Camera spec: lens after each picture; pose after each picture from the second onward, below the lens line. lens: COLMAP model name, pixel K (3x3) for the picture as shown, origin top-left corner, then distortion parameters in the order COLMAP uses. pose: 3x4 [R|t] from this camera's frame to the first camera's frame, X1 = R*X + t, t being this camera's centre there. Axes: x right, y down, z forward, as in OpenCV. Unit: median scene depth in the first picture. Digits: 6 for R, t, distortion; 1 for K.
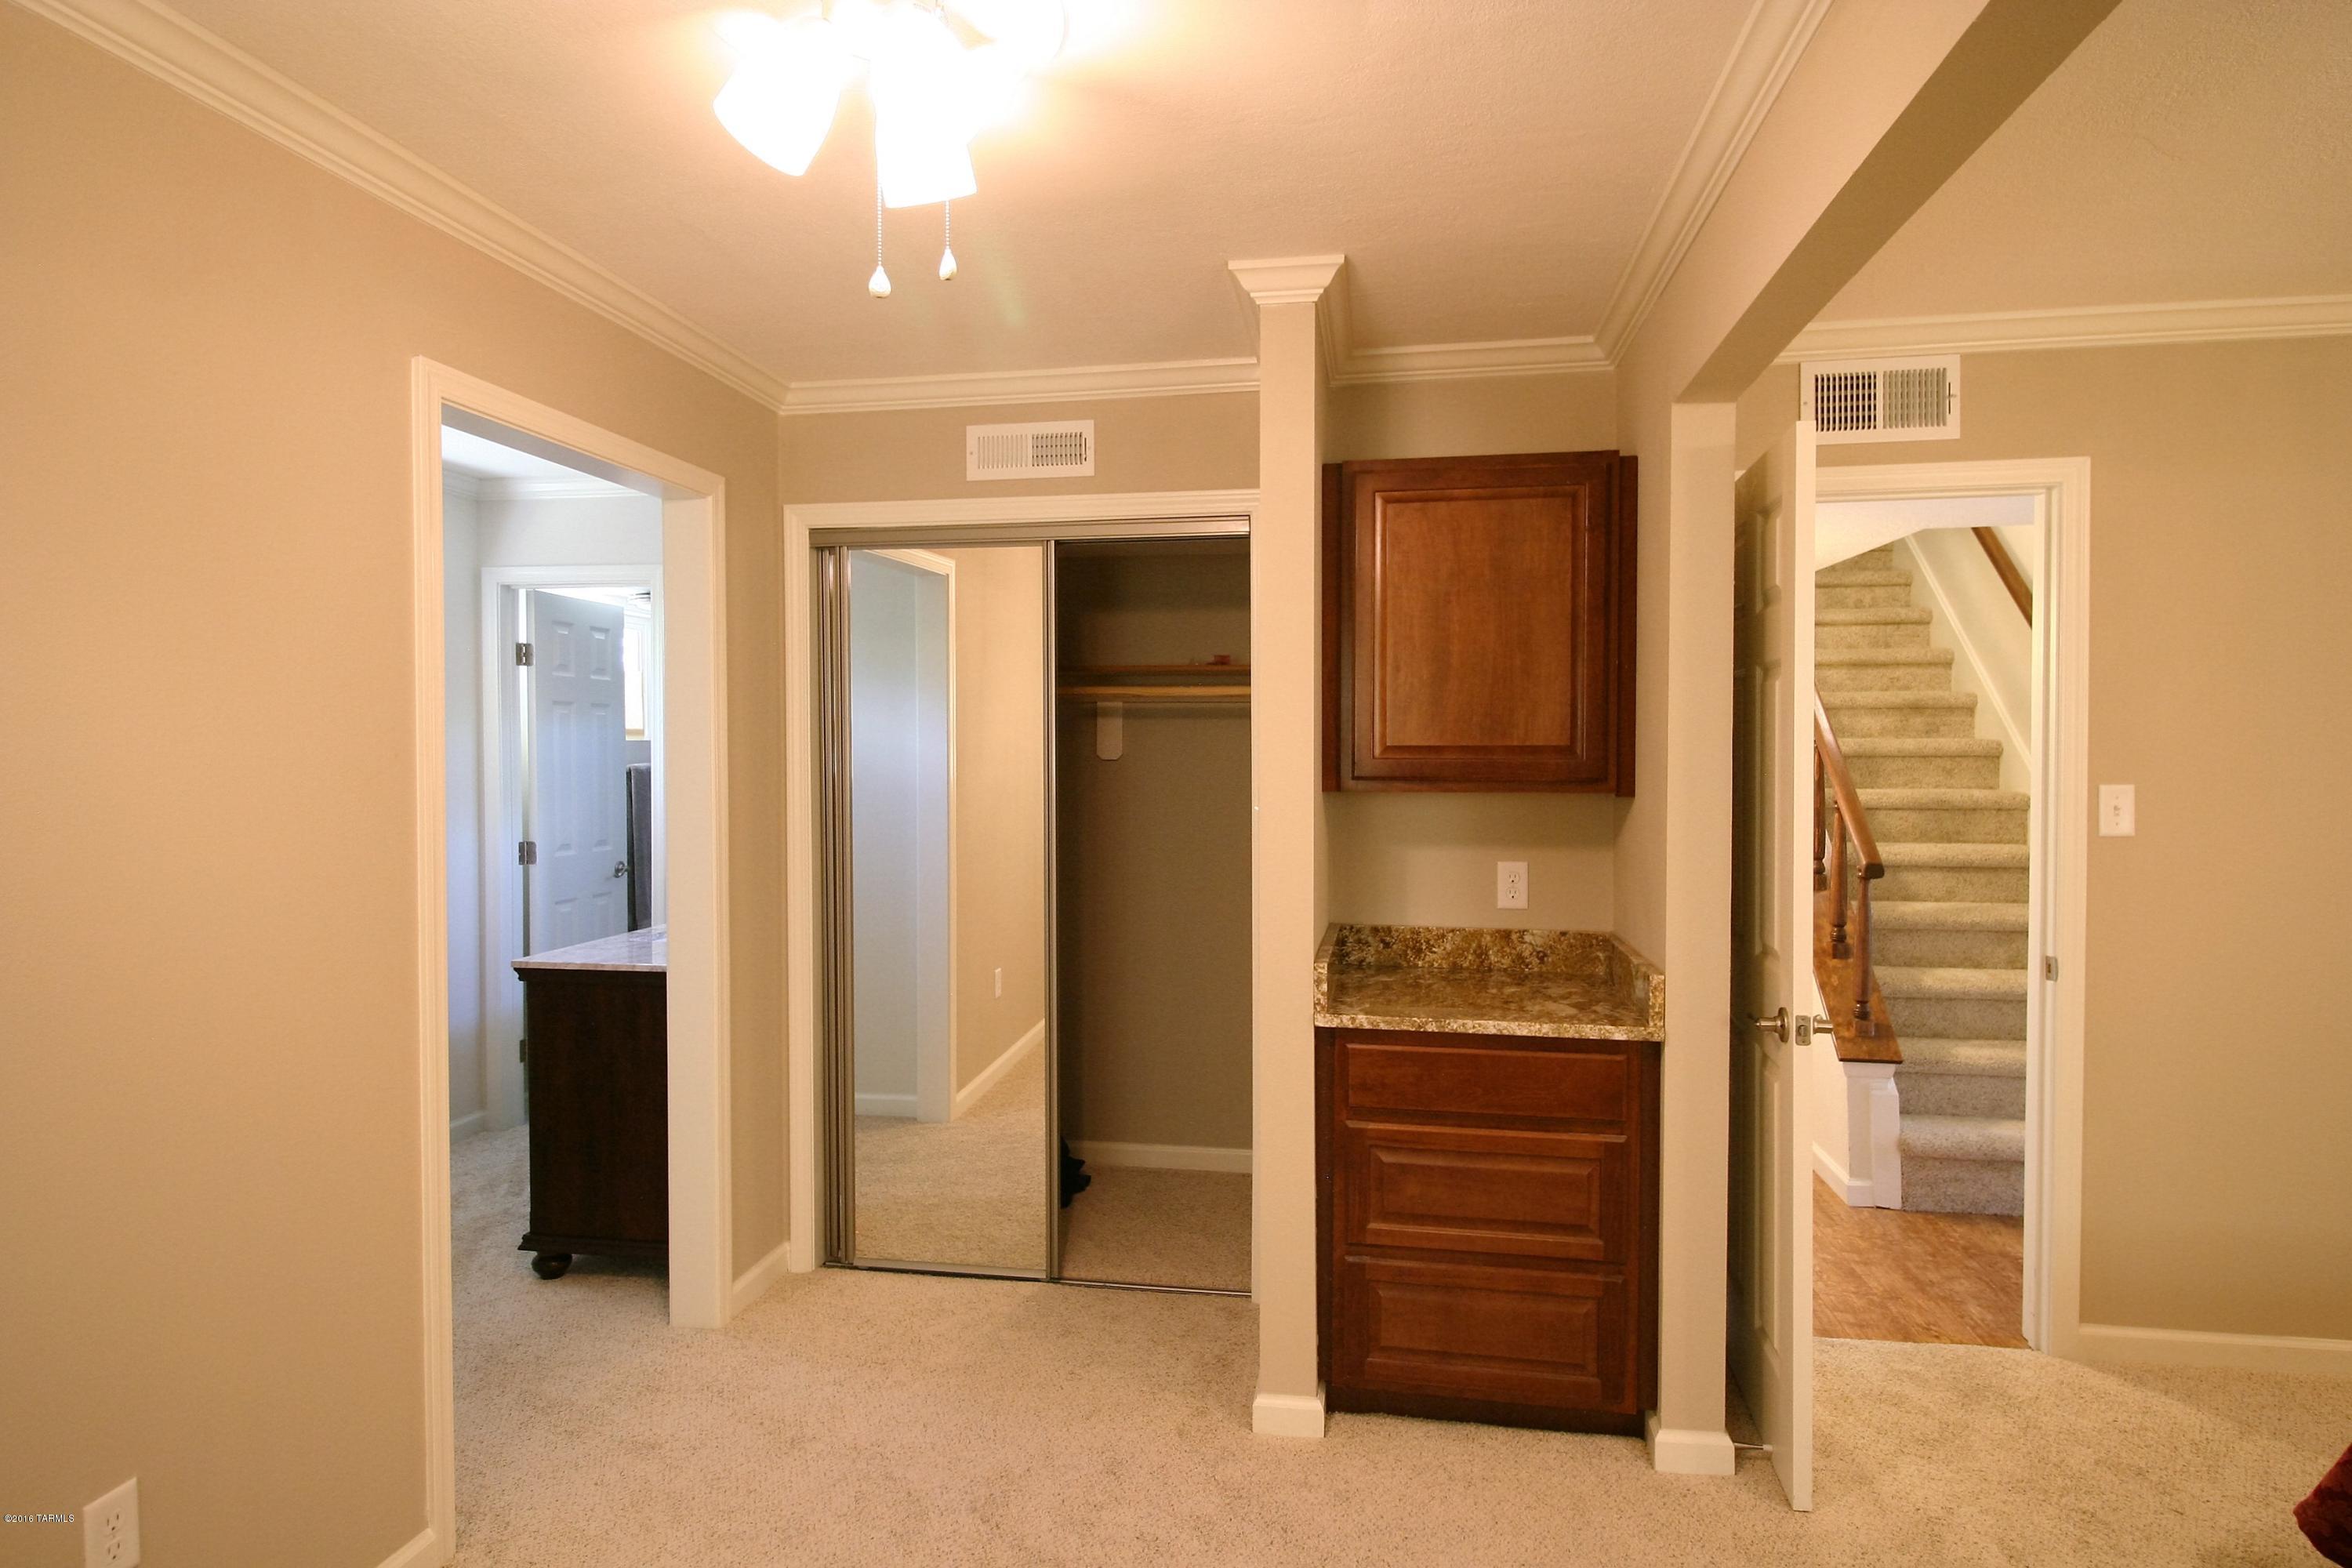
lens RADIAL K [[1317.0, 0, 1174.3], [0, 1317.0, 776.4], [0, 0, 1]] dist [0.005498, -0.007948]
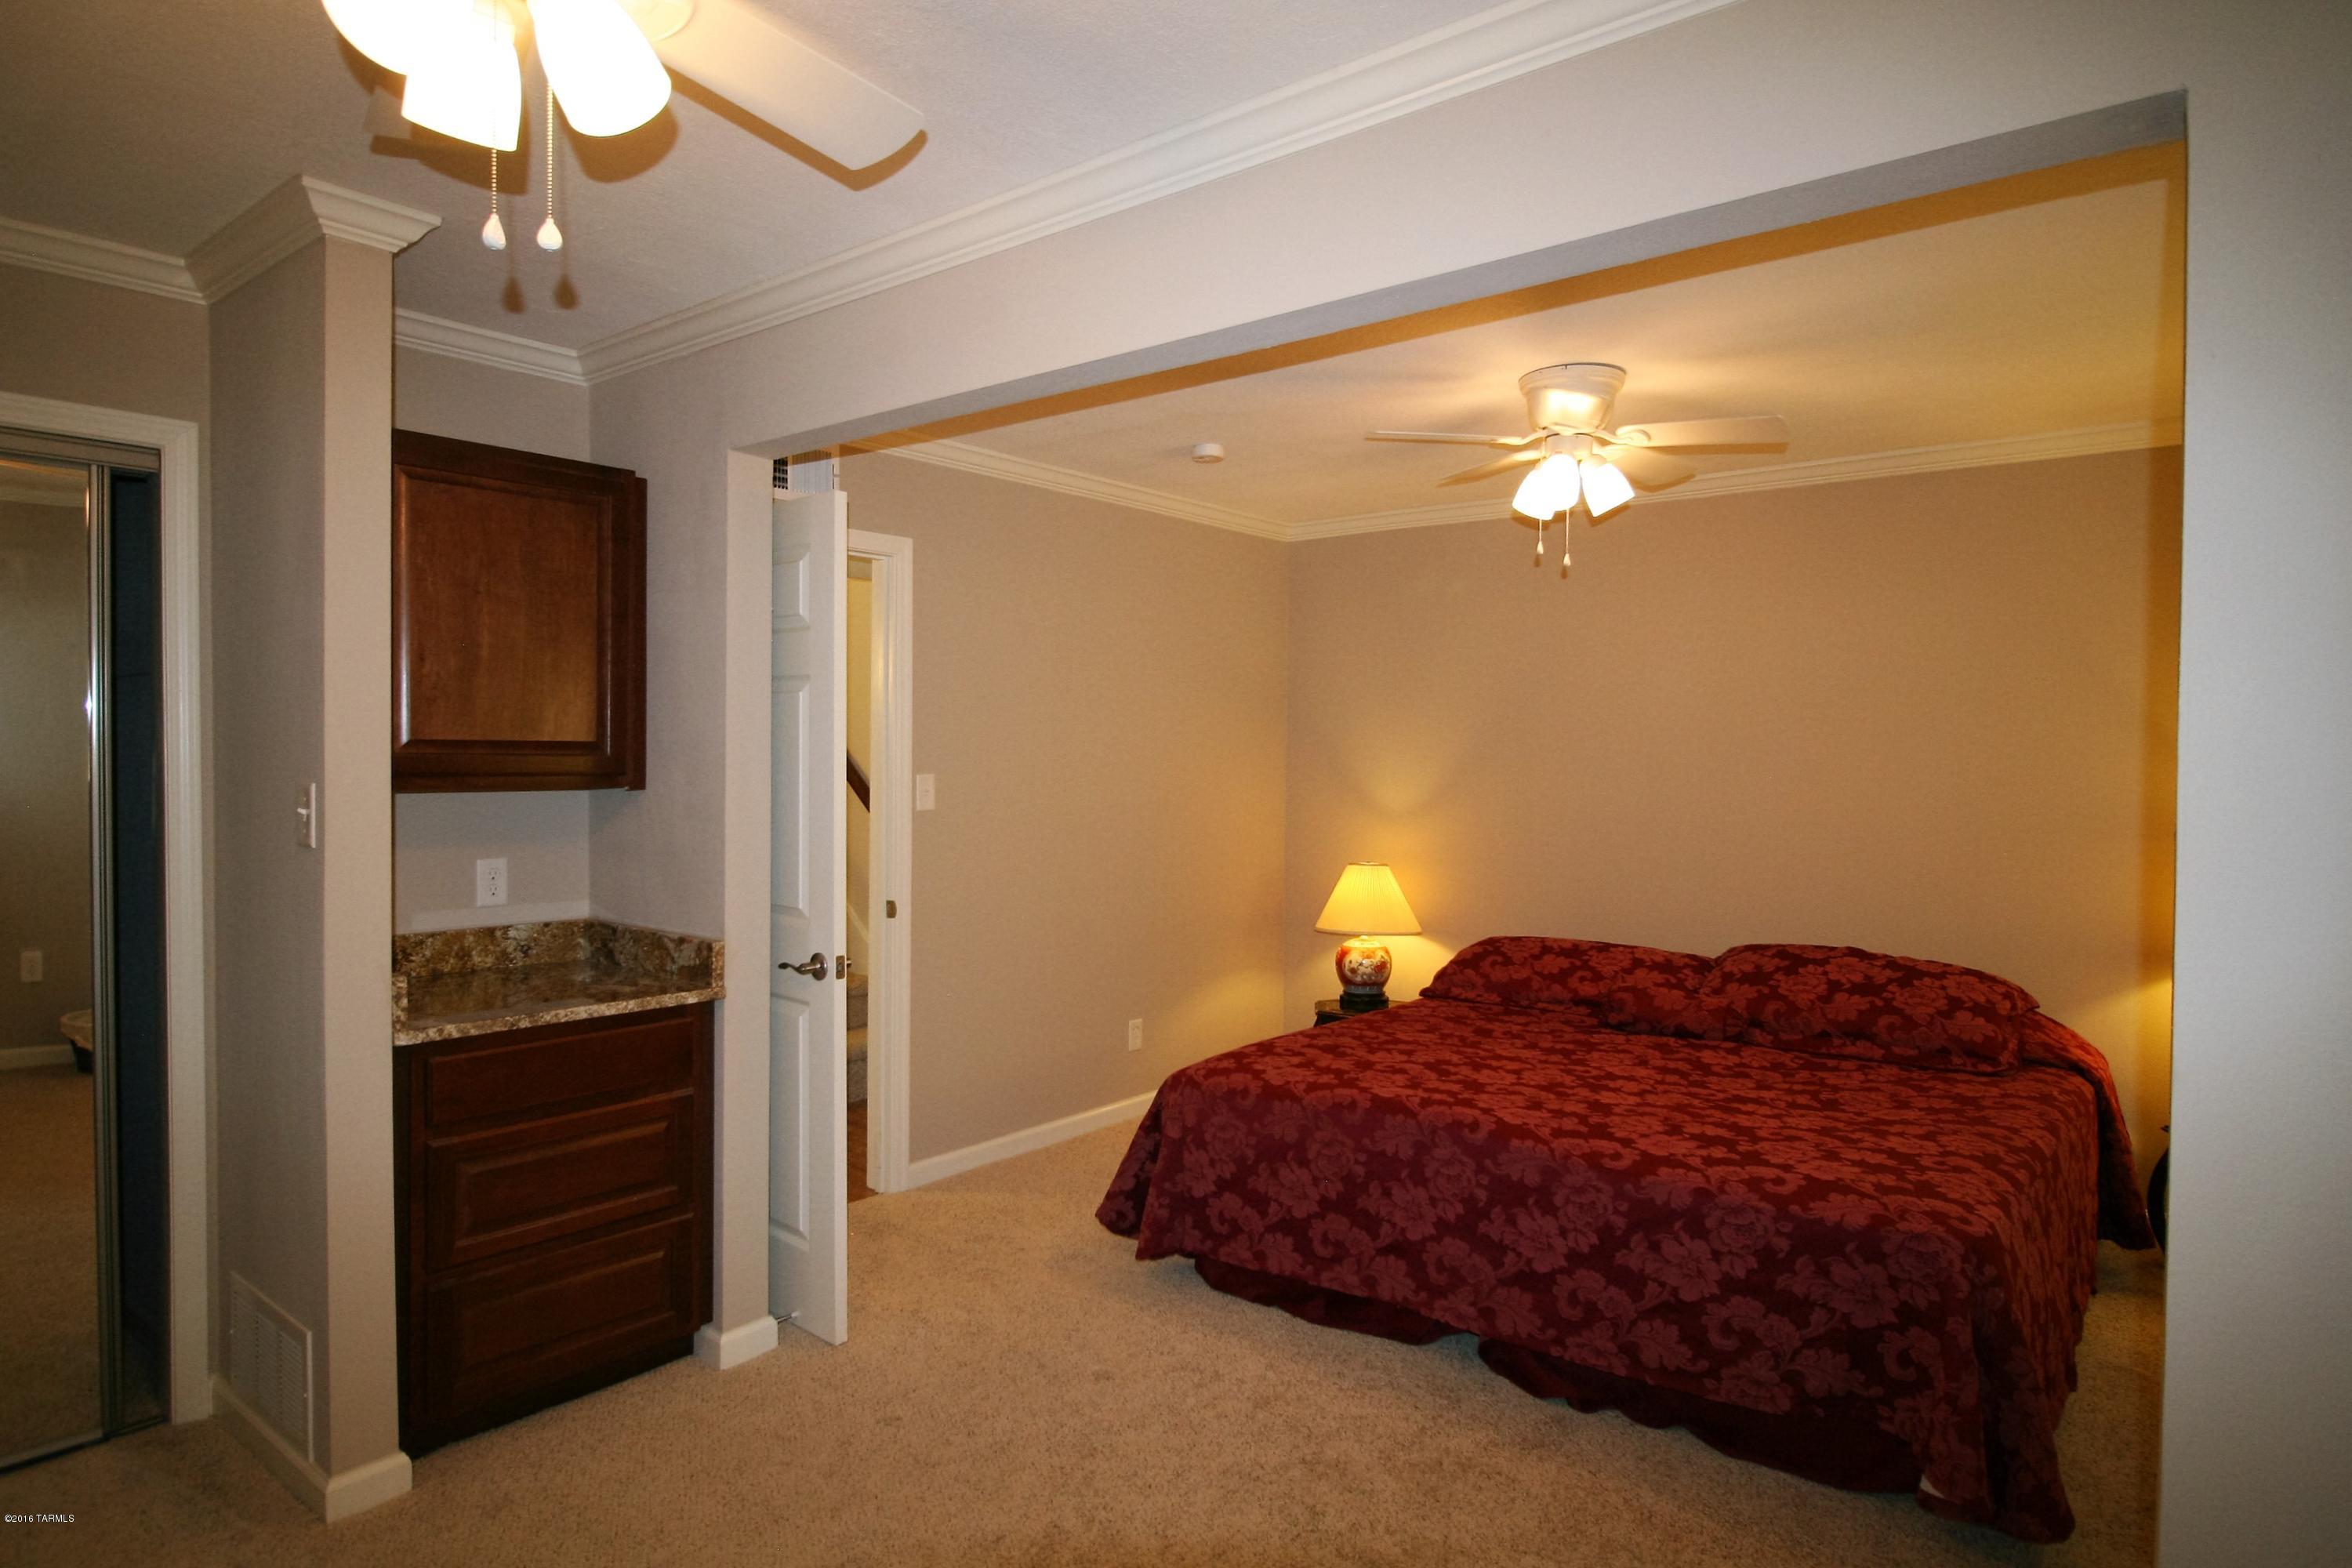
lens RADIAL K [[1317.0, 0, 1178.3], [0, 1317.0, 781.2], [0, 0, 1]] dist [0.005498, -0.007948]
pose [[0.492586, -0.014088, 0.870150, -0.412875], [0.009686, 0.999896, 0.010705, 0.001246], [-0.870210, 0.003155, 0.492671, 0.076012]]
